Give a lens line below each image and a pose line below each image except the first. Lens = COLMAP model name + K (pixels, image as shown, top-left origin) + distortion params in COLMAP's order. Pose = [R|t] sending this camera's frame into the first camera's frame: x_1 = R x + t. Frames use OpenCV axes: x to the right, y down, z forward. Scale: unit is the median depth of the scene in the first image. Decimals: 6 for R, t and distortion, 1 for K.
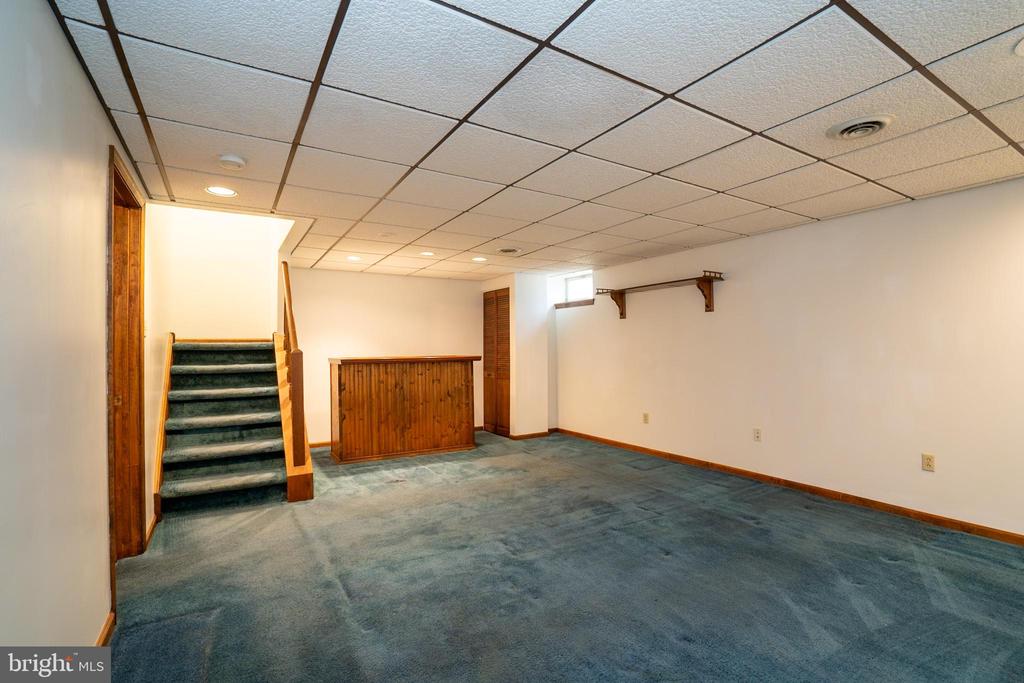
lens RADIAL K [[473.9, 0, 506.1], [0, 473.9, 344.1], [0, 0, 1]] dist [-0.036247, 0.014095]
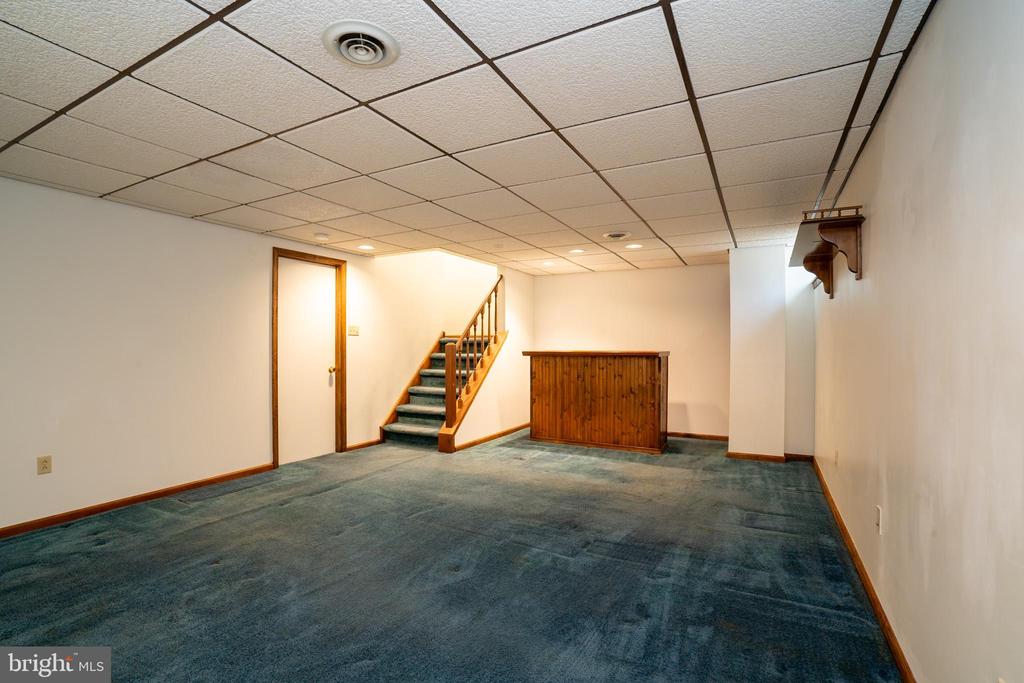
lens RADIAL K [[473.9, 0, 504.7], [0, 473.9, 342.5], [0, 0, 1]] dist [-0.036247, 0.014095]
pose [[0.506008, 0.005025, -0.862514, 0.601140], [0.005002, 0.999949, 0.008760, -0.001431], [0.862514, -0.008747, 0.505958, 0.317359]]
